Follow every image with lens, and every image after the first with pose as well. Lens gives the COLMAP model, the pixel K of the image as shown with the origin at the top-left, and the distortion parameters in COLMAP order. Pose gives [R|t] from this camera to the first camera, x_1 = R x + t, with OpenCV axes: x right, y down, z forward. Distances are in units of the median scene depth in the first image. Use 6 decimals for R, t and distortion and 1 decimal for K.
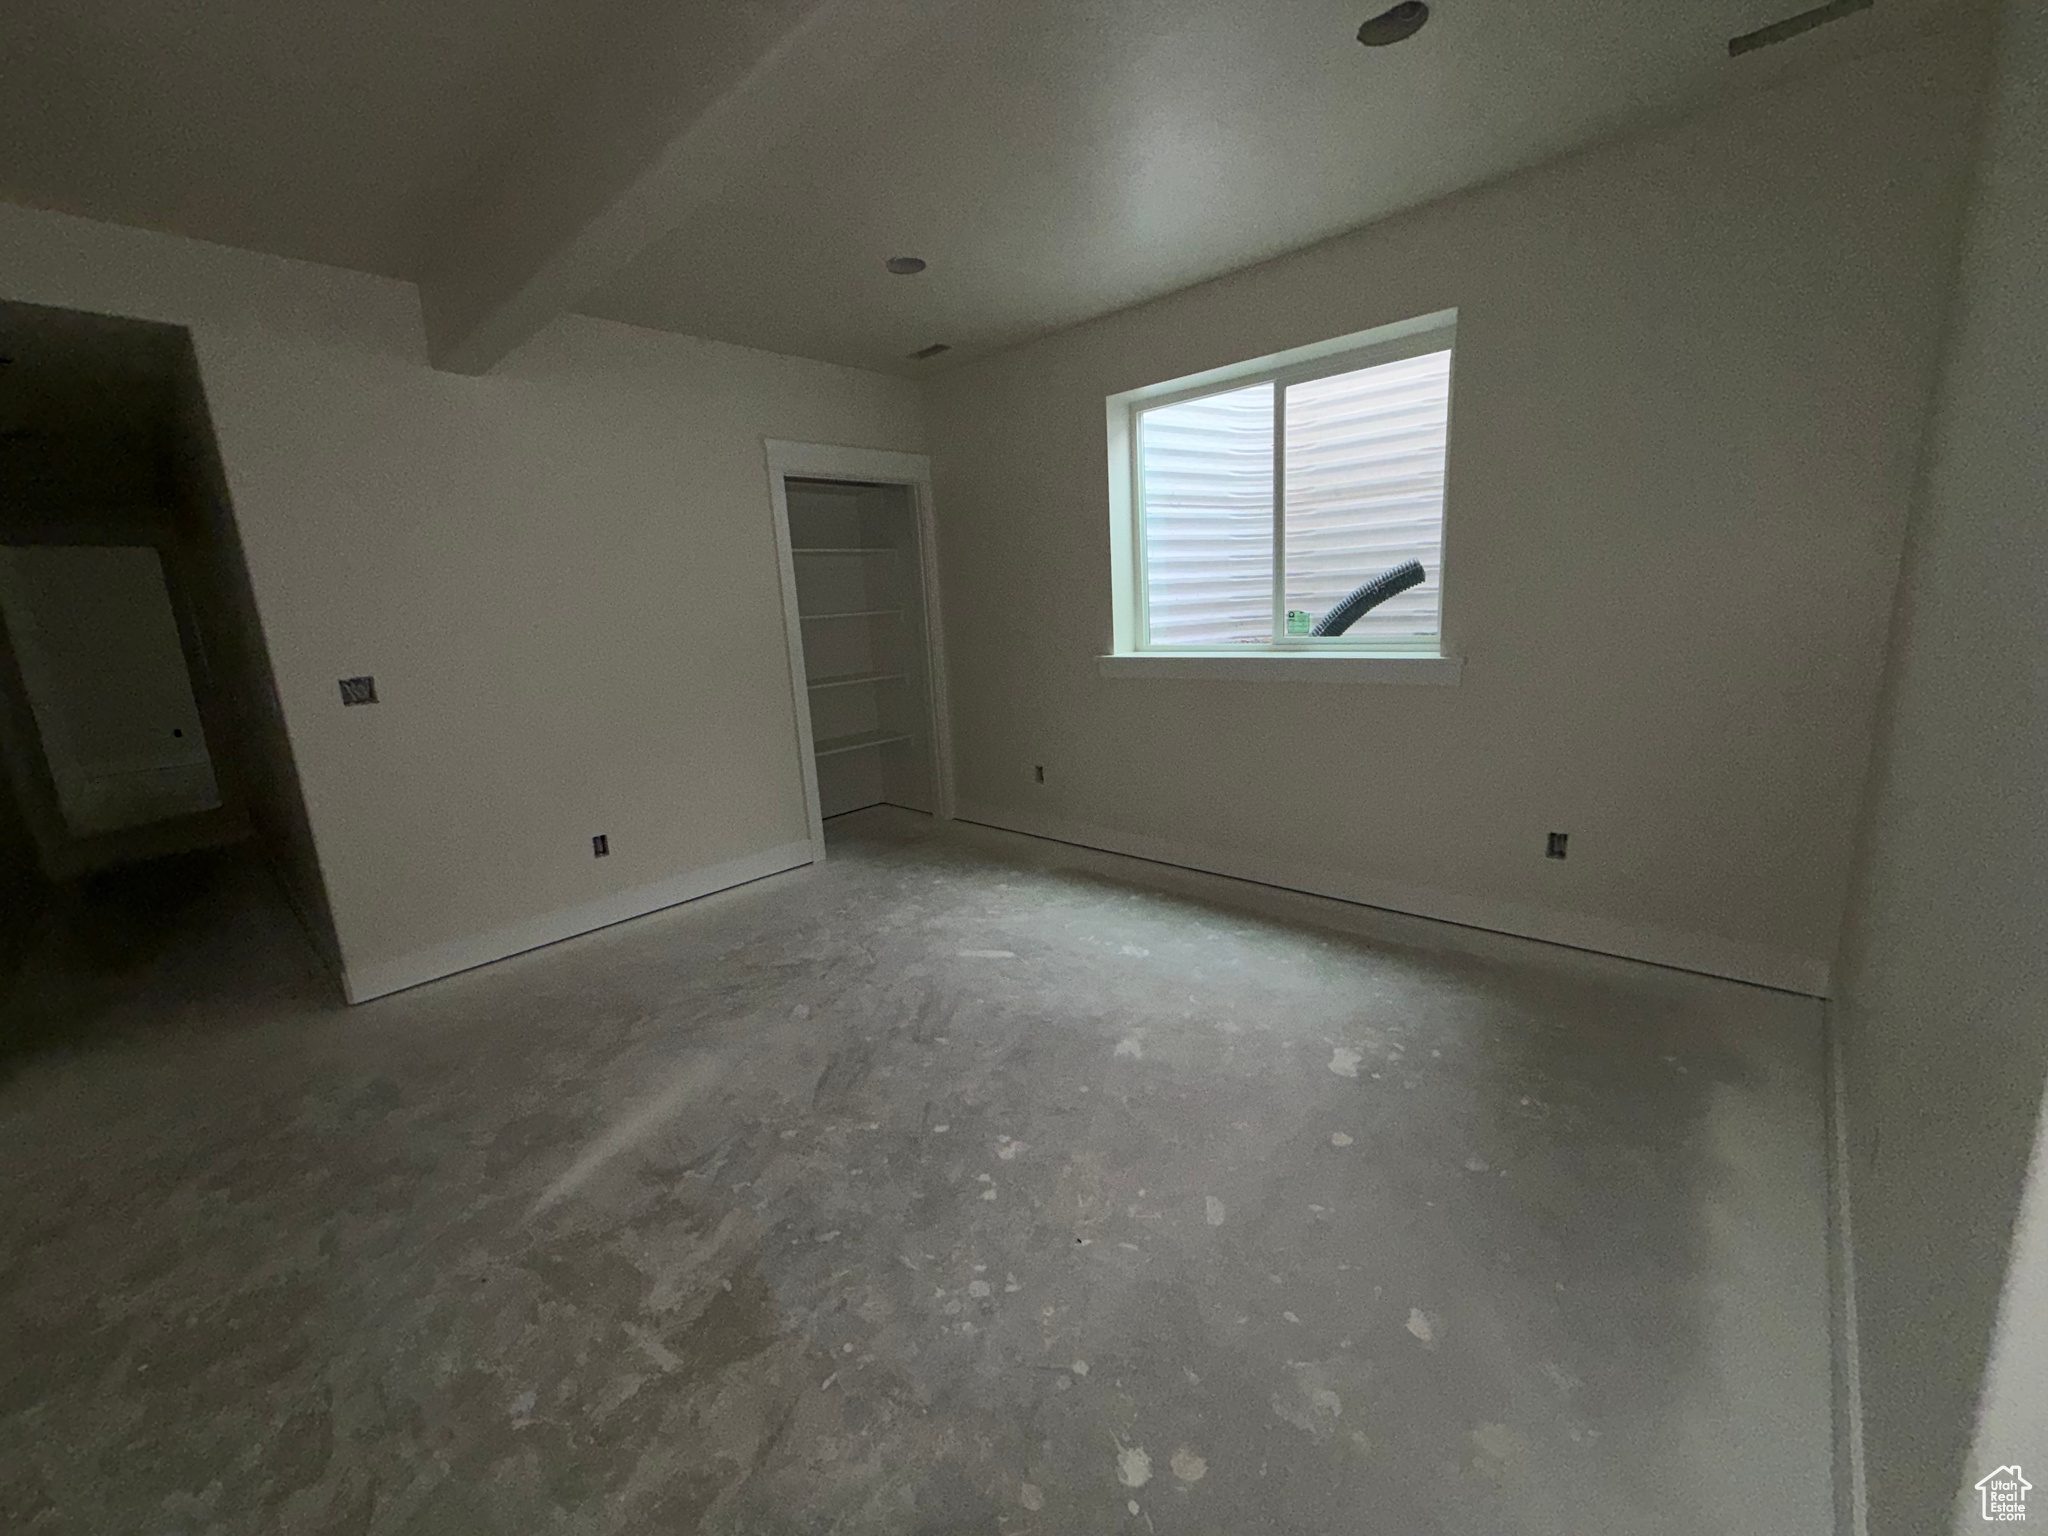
lens RADIAL K [[817.3, 0, 1014.6], [0, 817.3, 762.9], [0, 0, 1]] dist [0.000246, 0.000183]
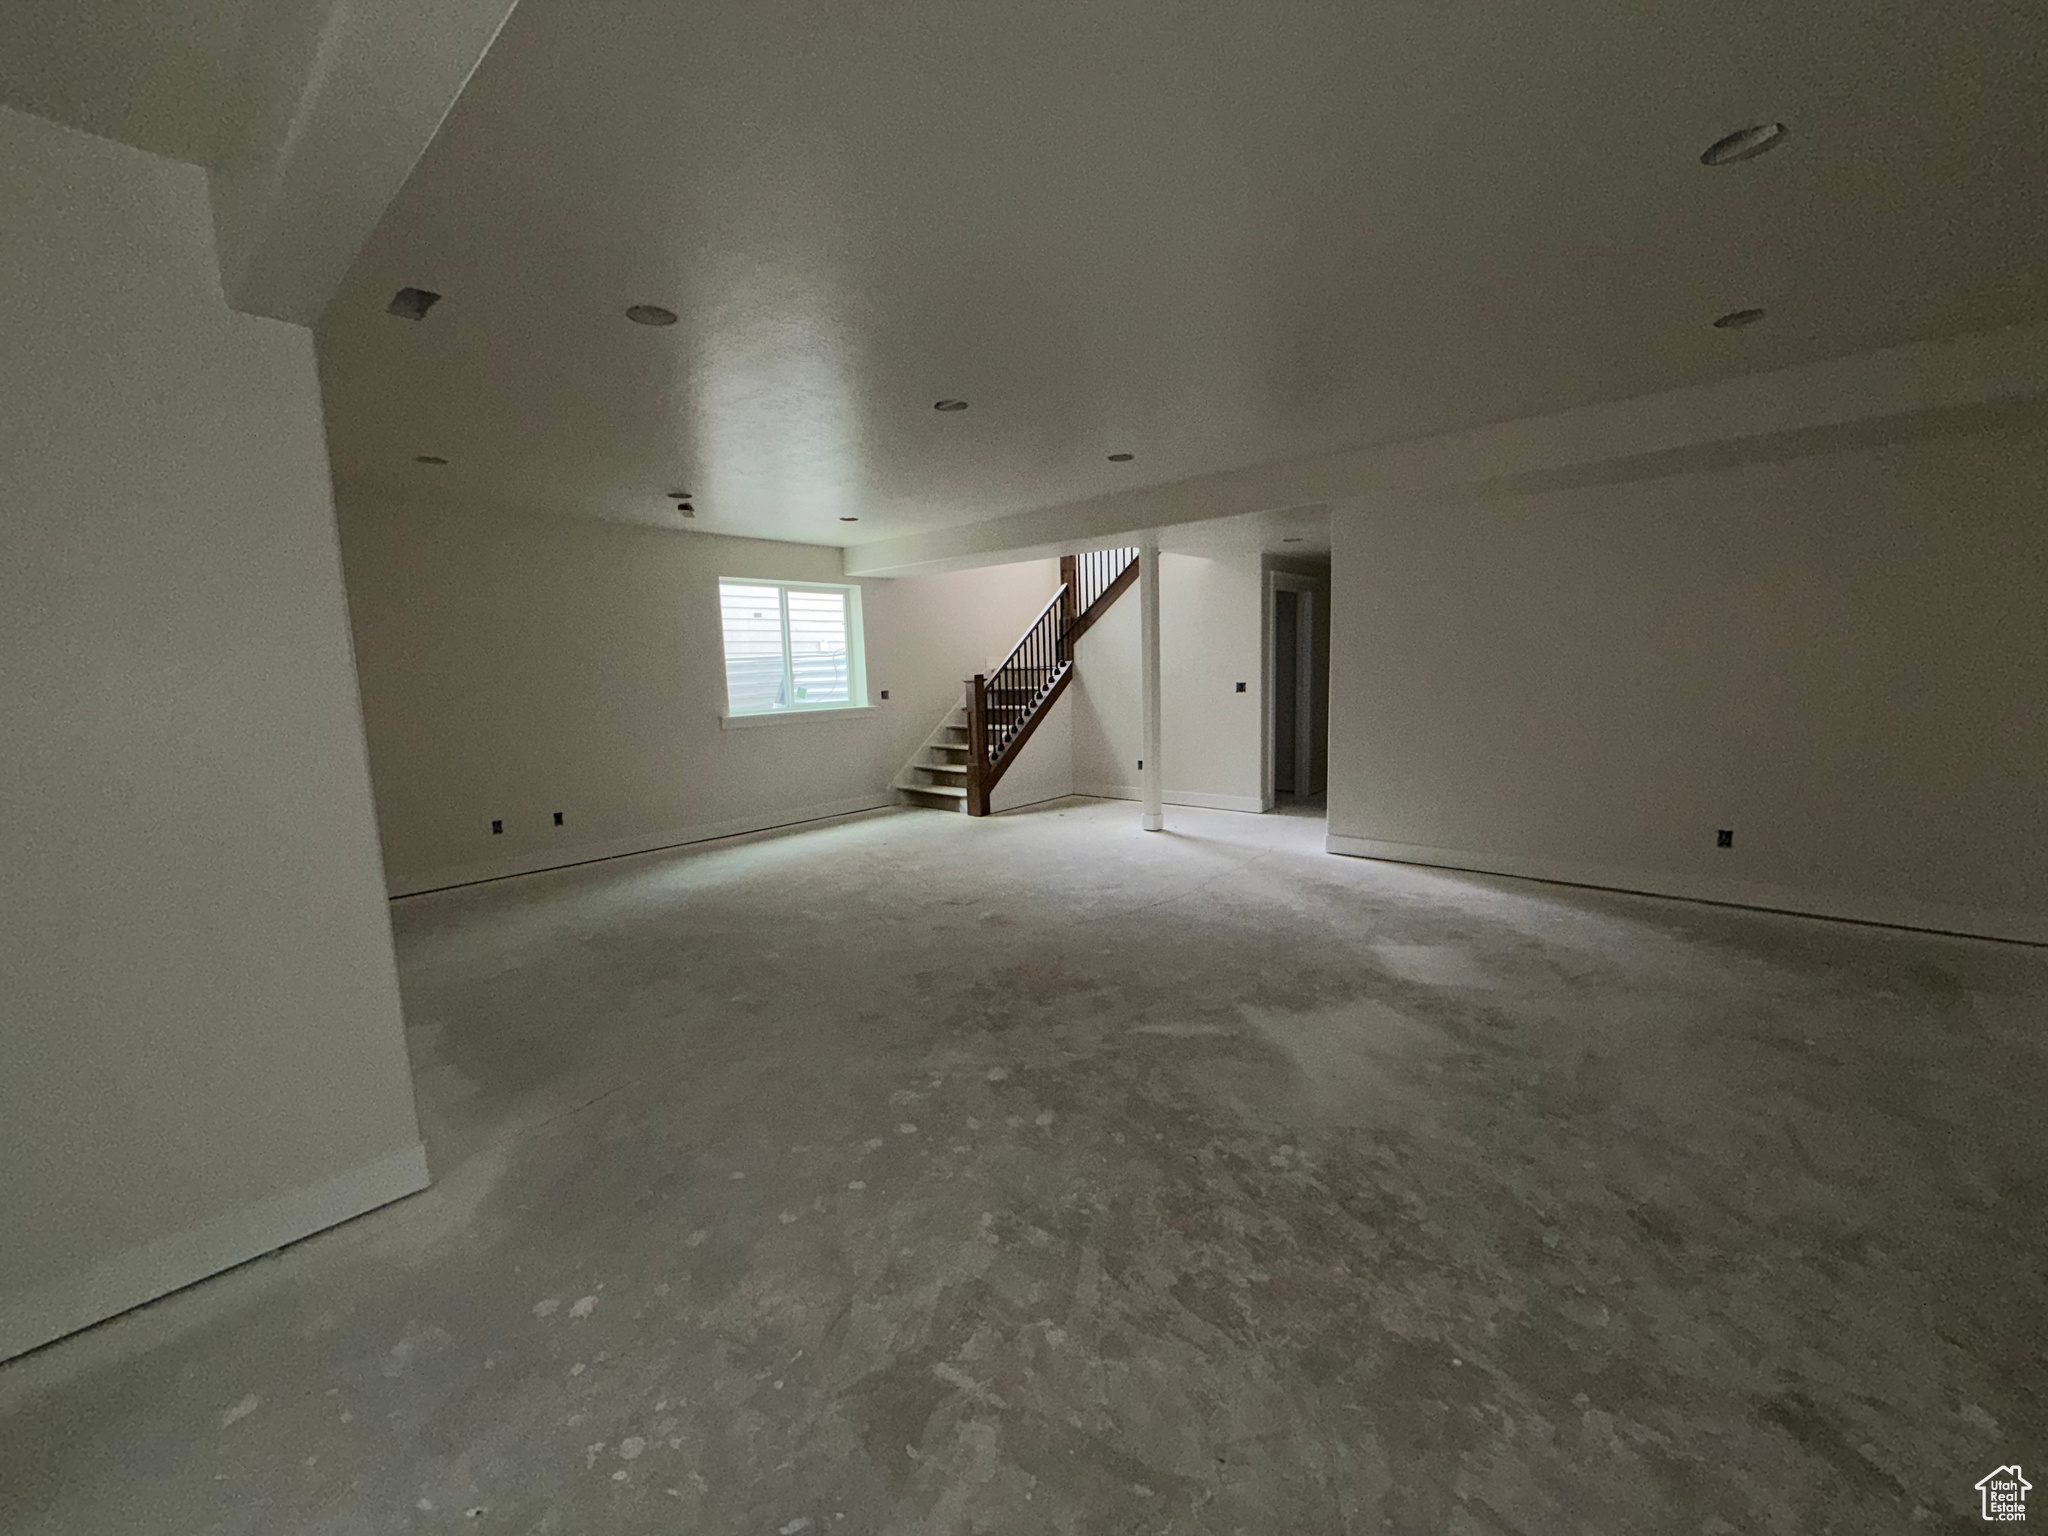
lens RADIAL K [[817.3, 0, 1022.4], [0, 817.3, 767.1], [0, 0, 1]] dist [0.000246, 0.000183]
pose [[-0.995589, 0.089092, -0.029423, -0.244422], [0.075000, 0.944113, 0.320975, -0.163022], [0.056375, 0.317352, -0.946631, 0.770882]]
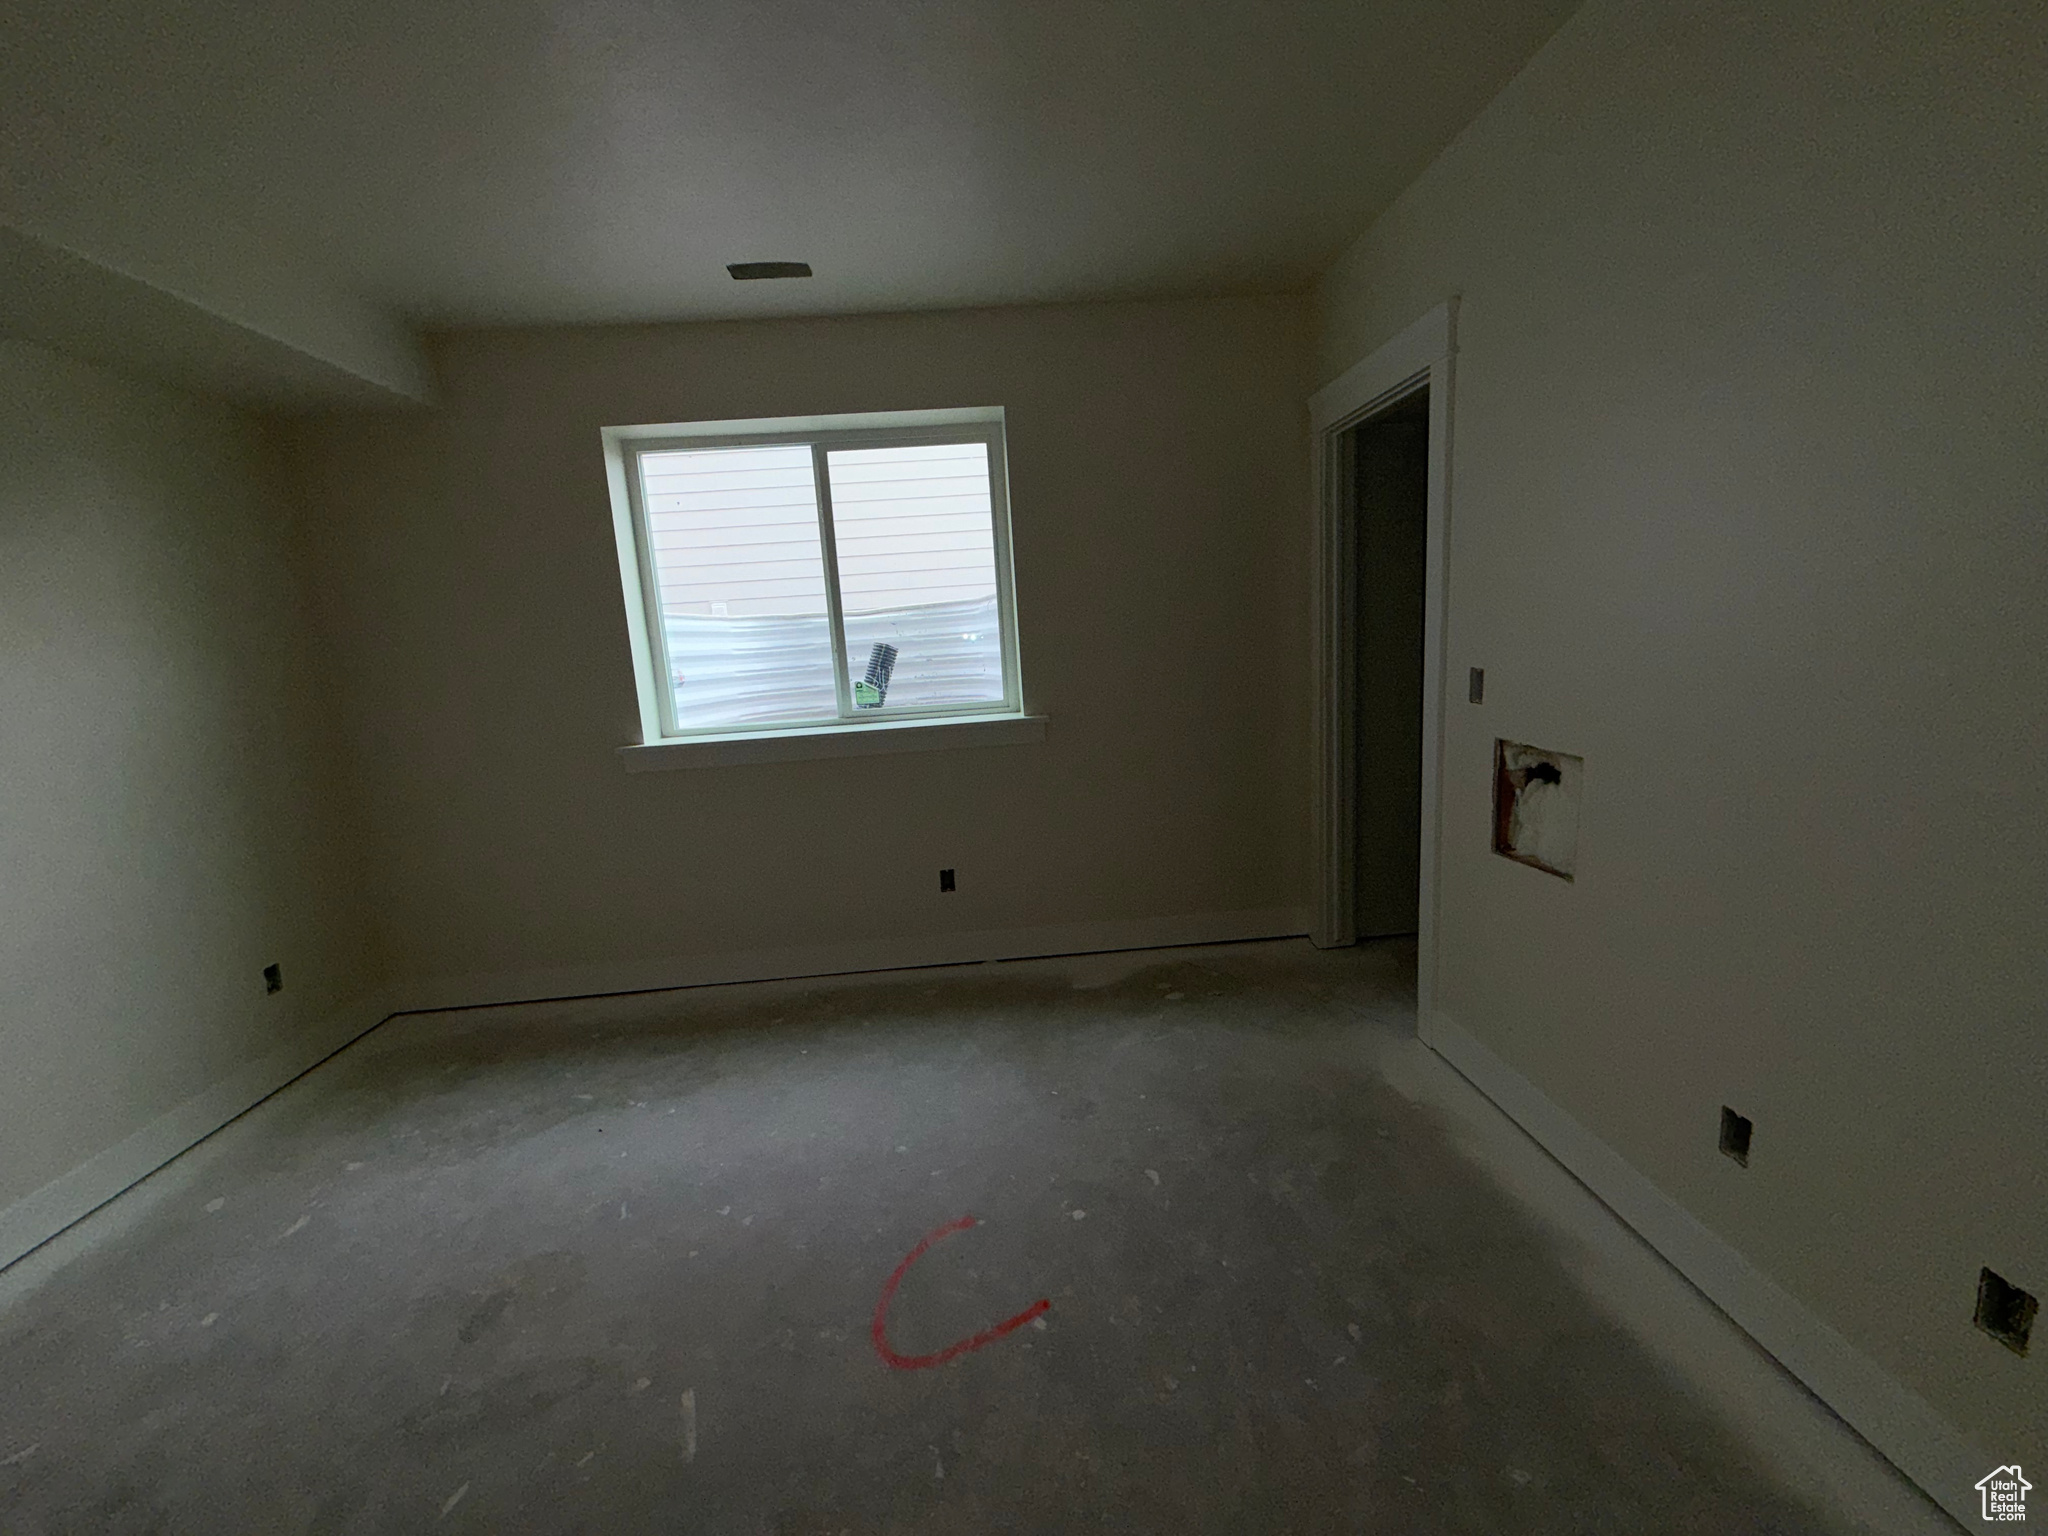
lens RADIAL K [[817.3, 0, 1021.3], [0, 817.3, 773.8], [0, 0, 1]] dist [0.000246, 0.000183]
pose [[0.698011, -0.102079, 0.708773, -0.227258], [0.167476, 0.985608, -0.022984, -0.026005], [-0.696227, 0.134745, 0.705062, 0.211709]]
